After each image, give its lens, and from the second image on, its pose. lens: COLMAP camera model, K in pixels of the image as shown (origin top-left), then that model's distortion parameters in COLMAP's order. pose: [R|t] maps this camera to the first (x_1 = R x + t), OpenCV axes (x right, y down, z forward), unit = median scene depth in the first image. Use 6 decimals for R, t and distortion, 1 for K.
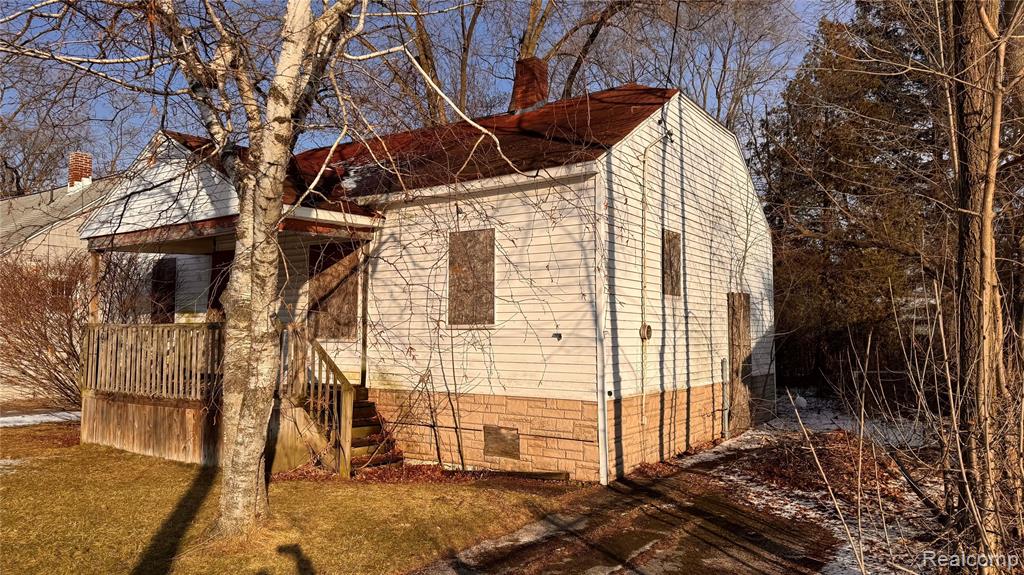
lens RADIAL K [[730.0, 0, 512.0], [0, 730.0, 287.5], [0, 0, 1]] dist [0.124278, -0.157837]
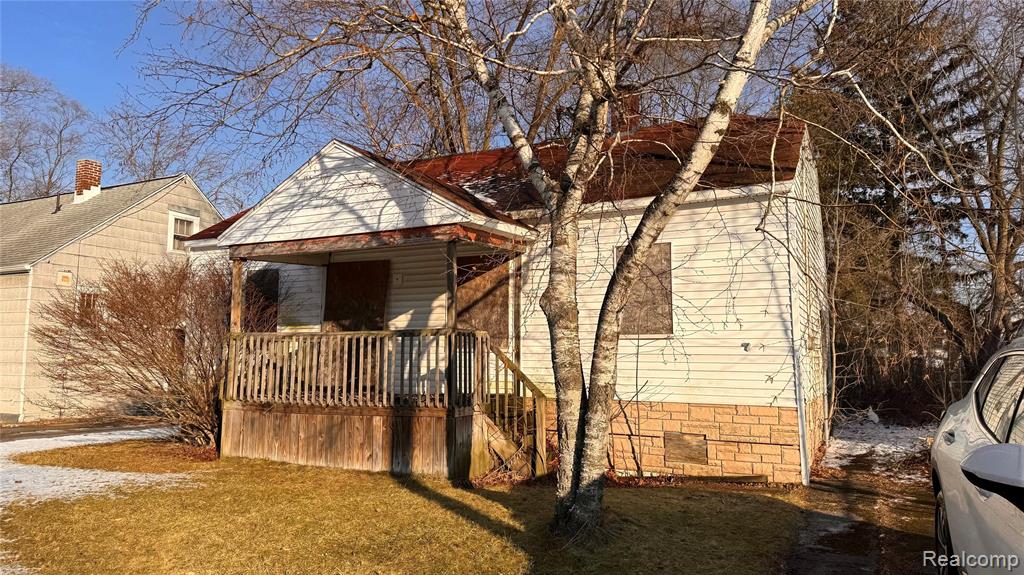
lens RADIAL K [[724.6, 0, 499.0], [0, 724.6, 279.3], [0, 0, 1]] dist [0.091999, -0.001690]
pose [[0.991331, 0.015318, 0.130496, -0.397869], [-0.009540, 0.998951, -0.044790, 0.019825], [-0.131045, 0.043156, 0.990437, -0.005278]]
